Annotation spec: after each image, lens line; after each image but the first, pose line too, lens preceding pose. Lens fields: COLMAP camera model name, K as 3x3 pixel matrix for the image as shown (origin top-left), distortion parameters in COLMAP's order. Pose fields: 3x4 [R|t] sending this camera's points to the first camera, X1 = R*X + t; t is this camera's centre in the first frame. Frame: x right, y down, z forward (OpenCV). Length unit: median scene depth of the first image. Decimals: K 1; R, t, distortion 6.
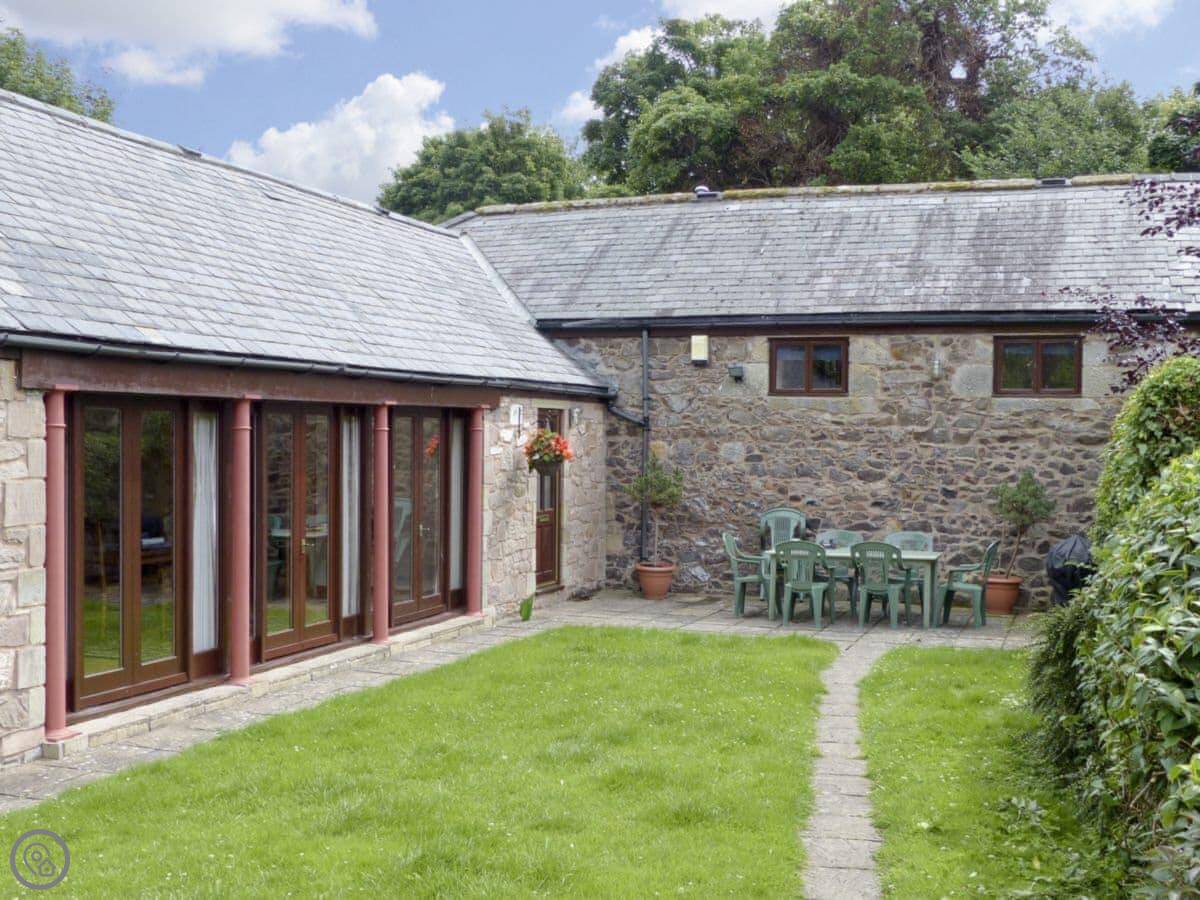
lens RADIAL K [[1510.0, 0, 595.9], [0, 1510.0, 449.3], [0, 0, 1]] dist [0.026058, 0.000000]
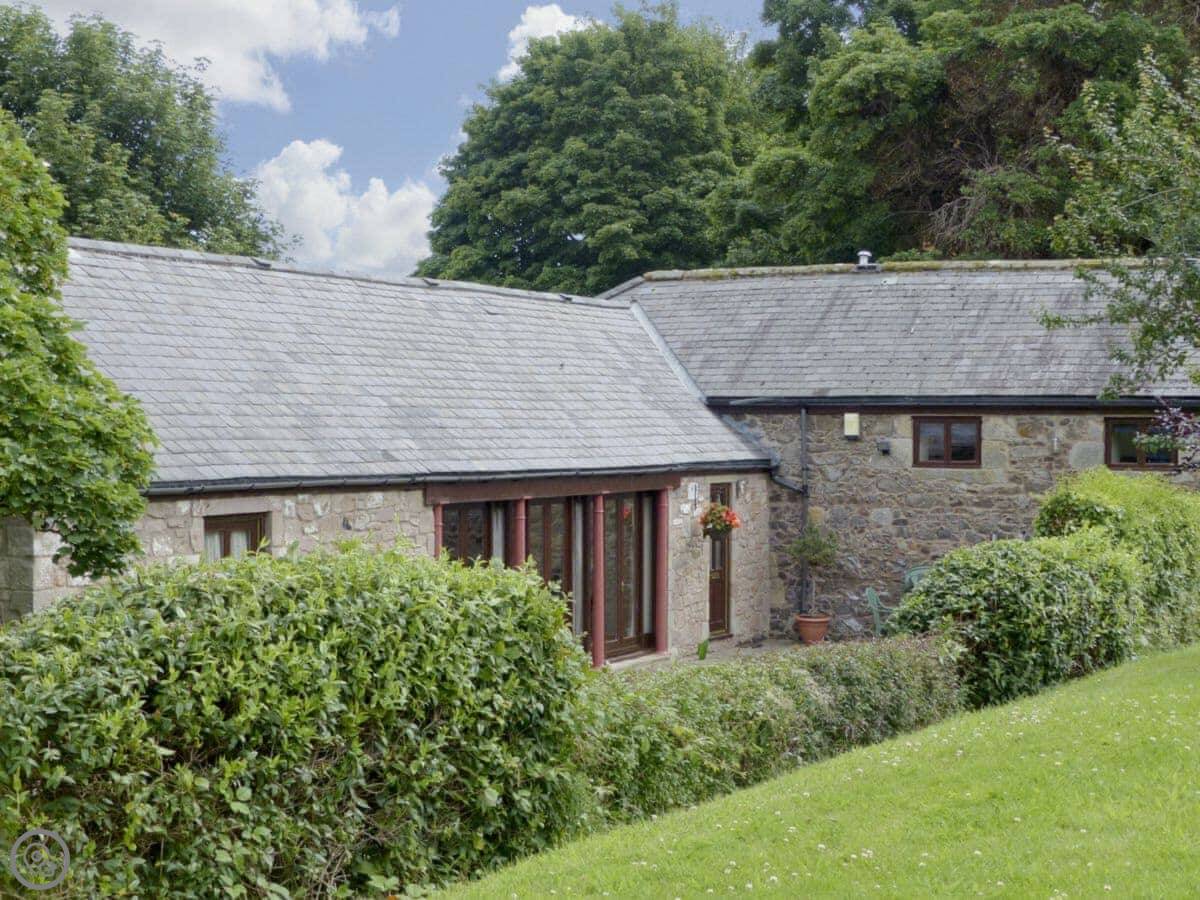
lens RADIAL K [[2378.0, 0, 601.7], [0, 2378.0, 452.7], [0, 0, 1]] dist [0.012425, 0.000000]
pose [[0.997271, -0.006072, -0.073575, 0.012770], [0.005800, 0.999976, -0.003903, -0.039831], [0.073597, 0.003466, 0.997282, -0.779955]]
